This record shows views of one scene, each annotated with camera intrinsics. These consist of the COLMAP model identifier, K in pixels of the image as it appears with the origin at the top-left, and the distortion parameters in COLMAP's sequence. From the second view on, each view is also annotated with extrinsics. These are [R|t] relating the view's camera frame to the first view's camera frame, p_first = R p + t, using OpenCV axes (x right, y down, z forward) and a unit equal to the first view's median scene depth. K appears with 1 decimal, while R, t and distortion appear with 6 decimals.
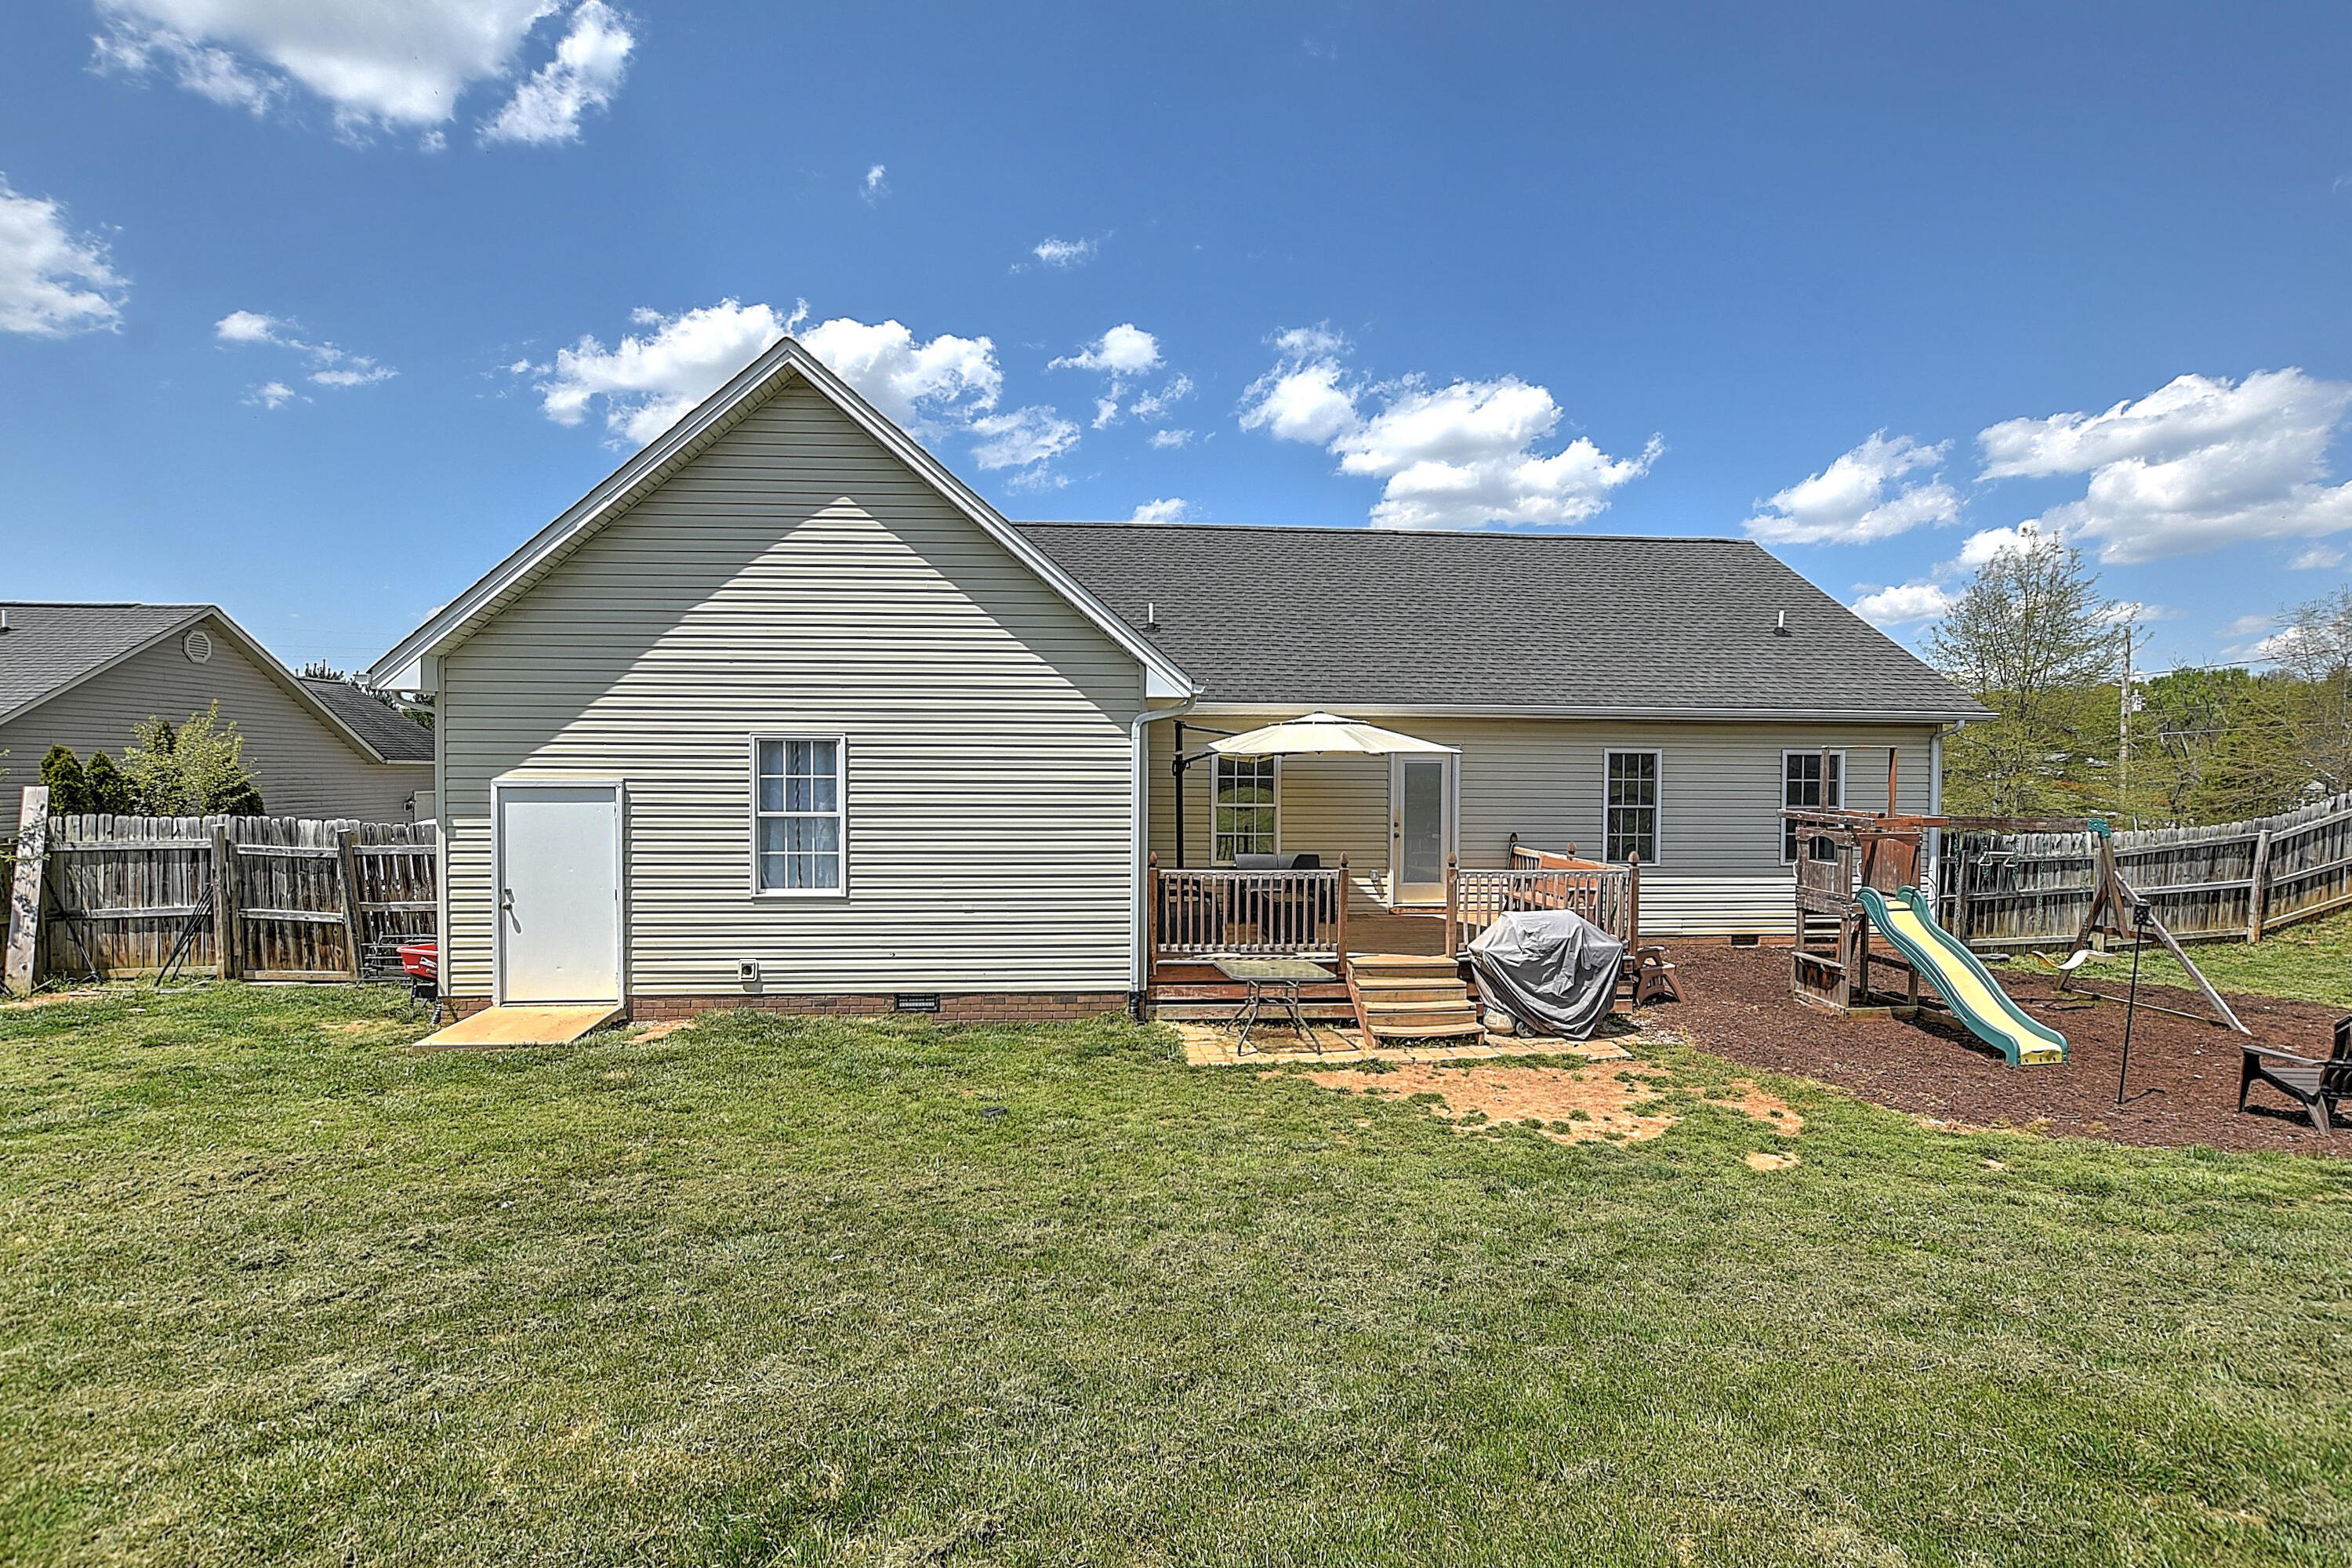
lens RADIAL K [[1034.4, 0, 1151.1], [0, 1034.4, 786.4], [0, 0, 1]] dist [-0.028556, 0.005823]
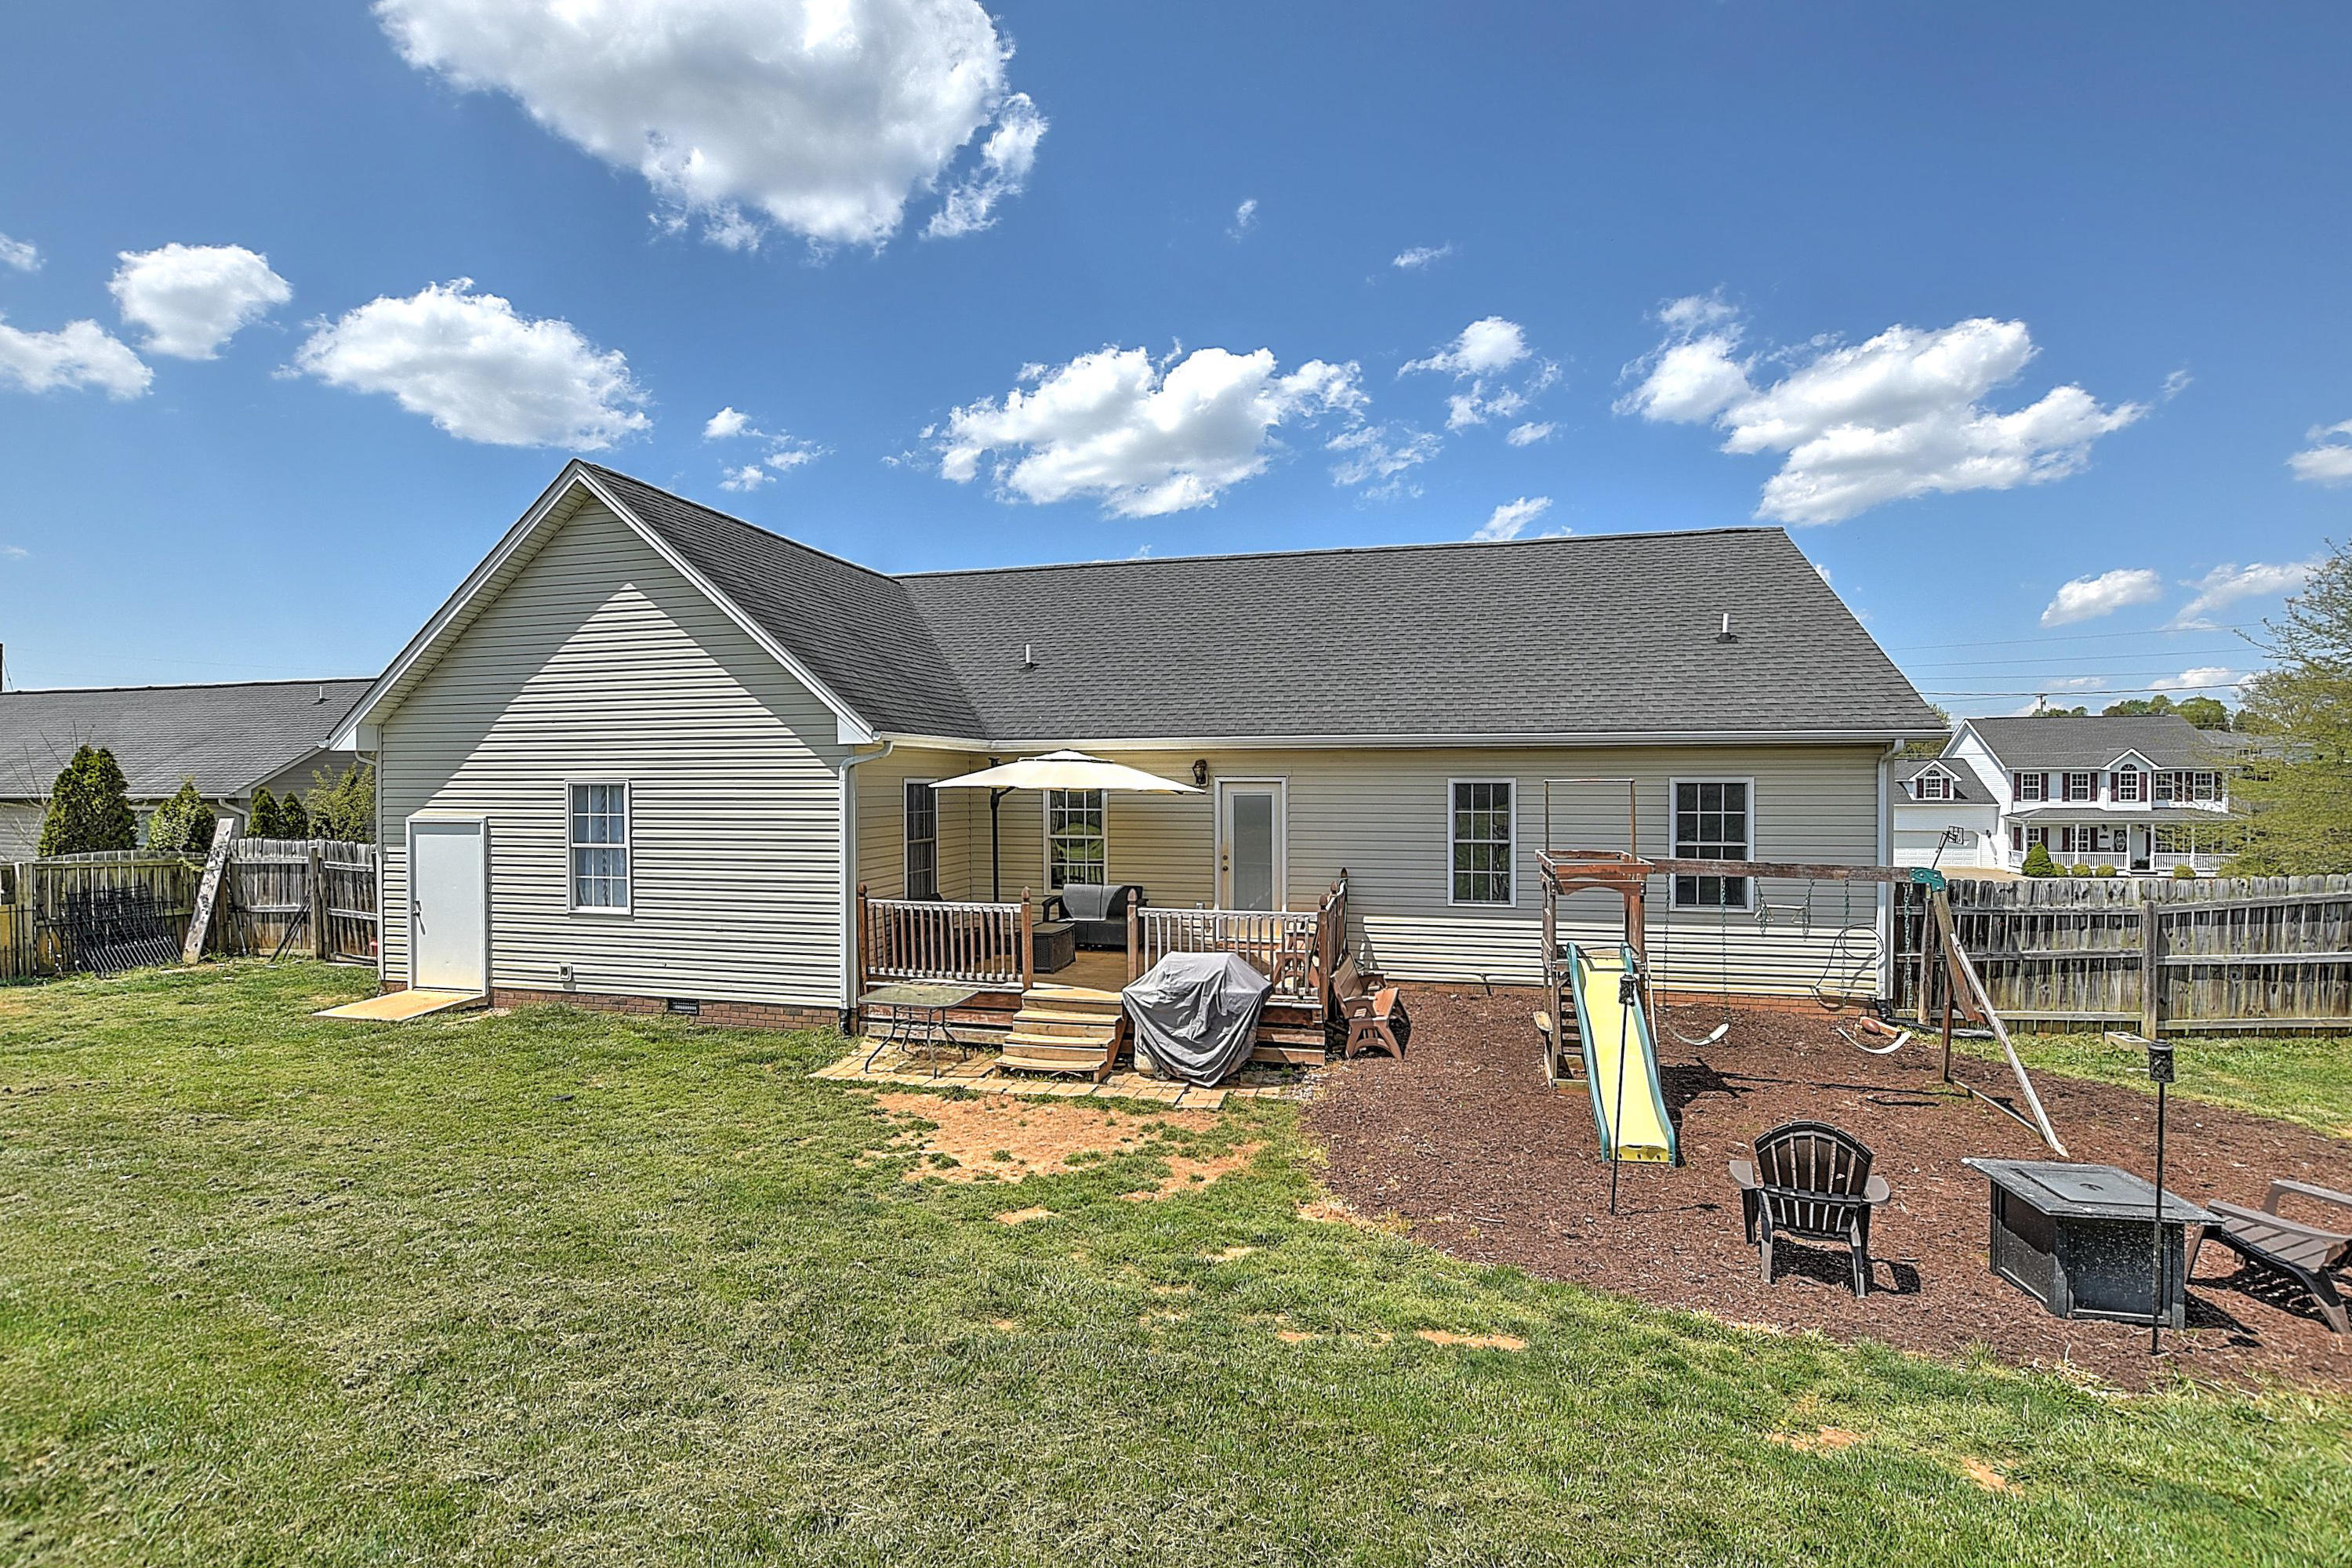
lens RADIAL K [[1034.4, 0, 1176.7], [0, 1034.4, 790.9], [0, 0, 1]] dist [-0.028556, 0.005823]
pose [[0.949884, -0.005444, -0.312554, 0.663950], [0.002523, 0.999949, -0.009748, -0.023294], [0.312591, 0.008471, 0.949850, 0.058375]]
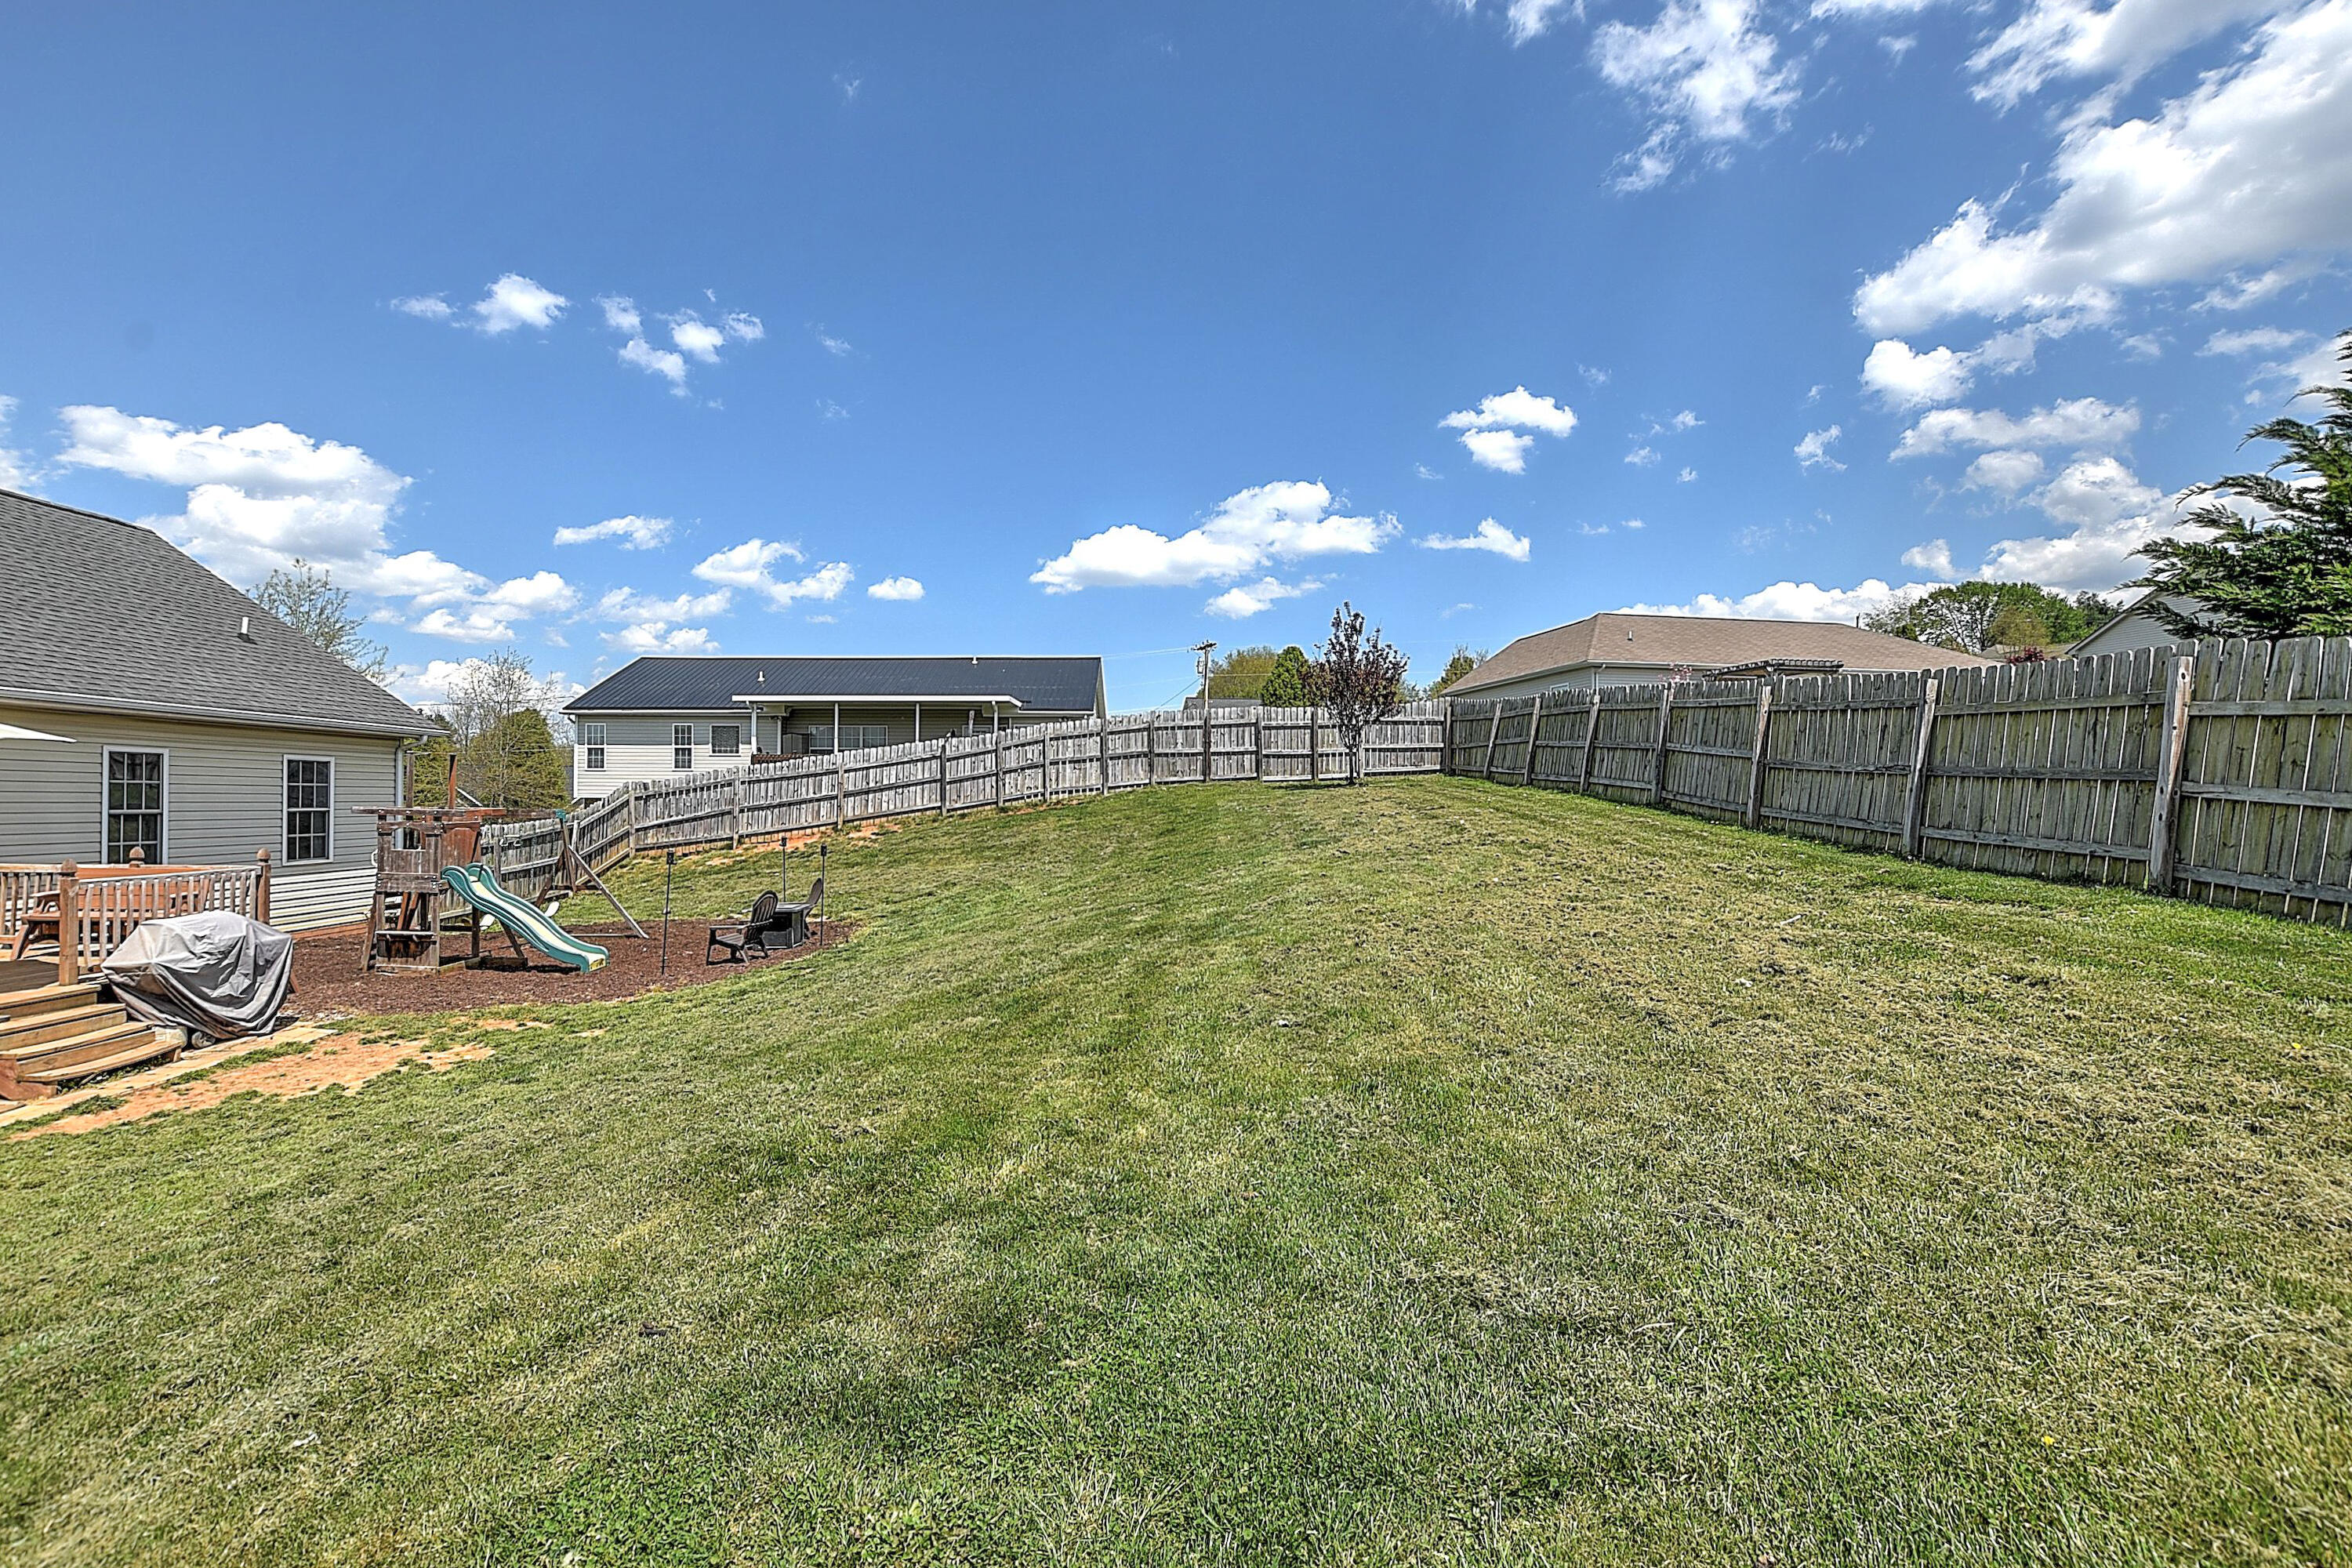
lens RADIAL K [[1034.4, 0, 1189.8], [0, 1034.4, 786.4], [0, 0, 1]] dist [-0.028556, 0.005823]
pose [[0.041275, 0.005305, 0.999134, -0.504472], [0.018086, 0.999818, -0.006056, 0.026237], [-0.998984, 0.018321, 0.041172, 0.054151]]
